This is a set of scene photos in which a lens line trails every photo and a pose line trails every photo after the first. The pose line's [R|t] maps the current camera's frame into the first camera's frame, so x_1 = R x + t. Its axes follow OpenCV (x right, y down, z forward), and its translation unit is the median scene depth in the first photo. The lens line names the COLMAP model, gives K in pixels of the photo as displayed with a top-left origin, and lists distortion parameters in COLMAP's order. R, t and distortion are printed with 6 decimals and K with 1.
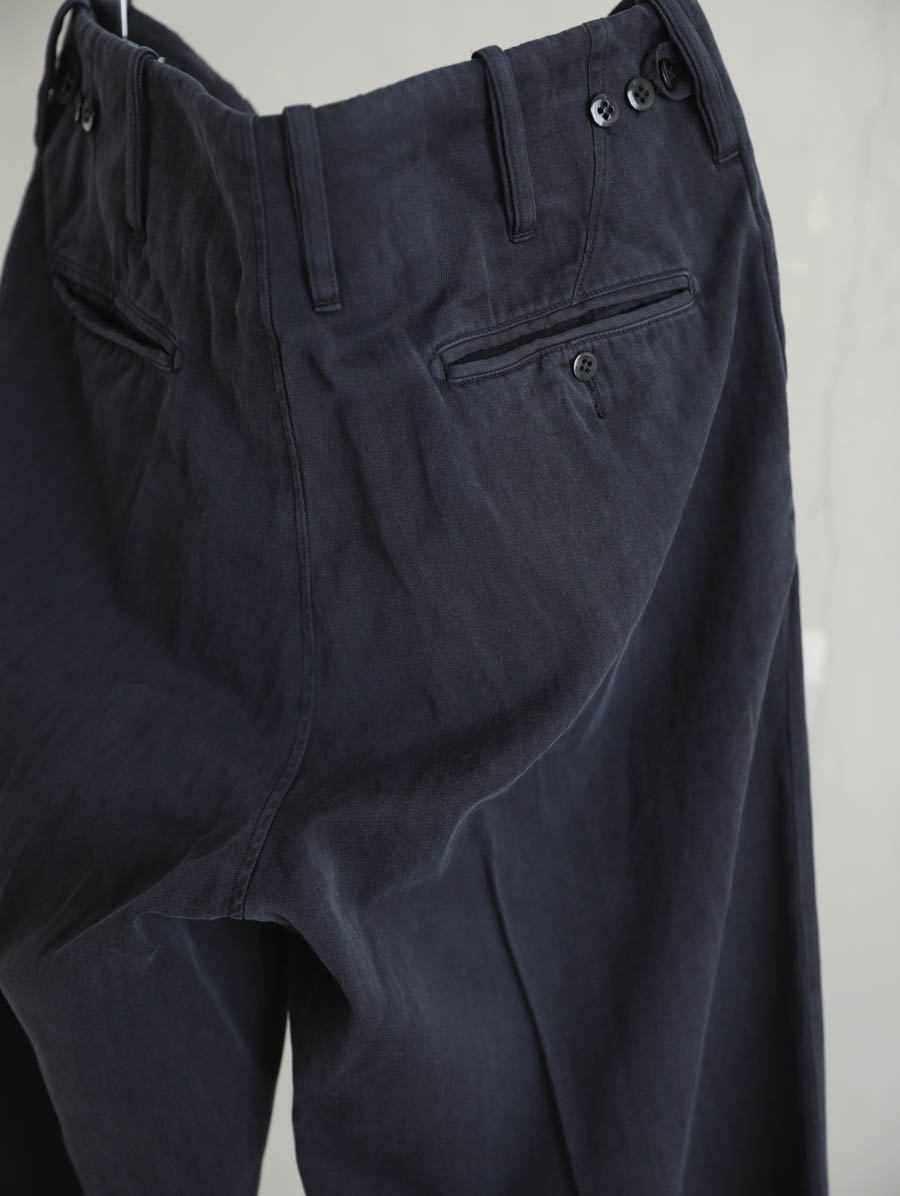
lens RADIAL K [[1697.2, 0, 450.0], [0, 1697.2, 598.0], [0, 0, 1]] dist [0.054995, 0.010887]
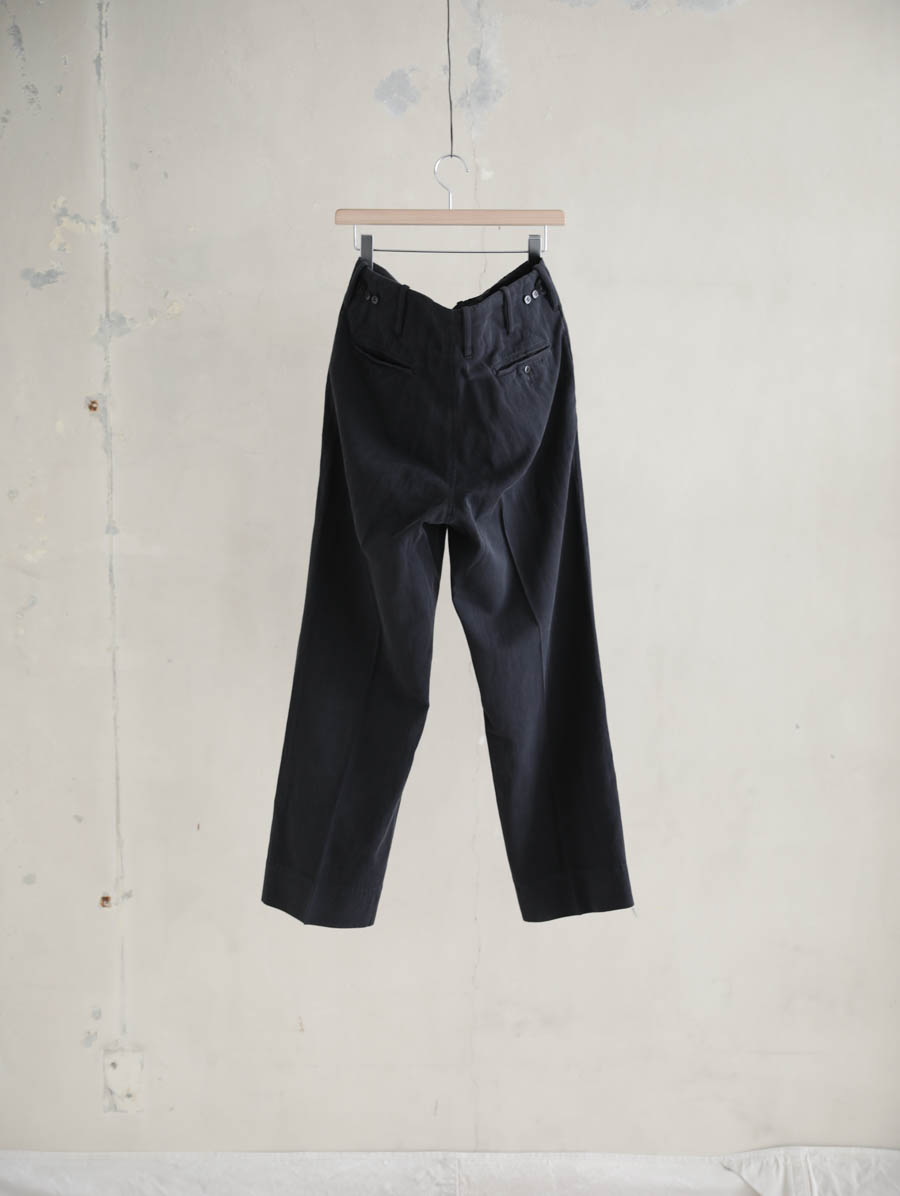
lens RADIAL K [[1697.2, 0, 450.0], [0, 1697.2, 598.0], [0, 0, 1]] dist [0.054995, 0.010887]
pose [[0.962187, -0.070098, 0.263217, -1.088347], [0.059704, 0.997095, 0.047289, 0.174502], [-0.265767, -0.029786, 0.963577, -2.529022]]
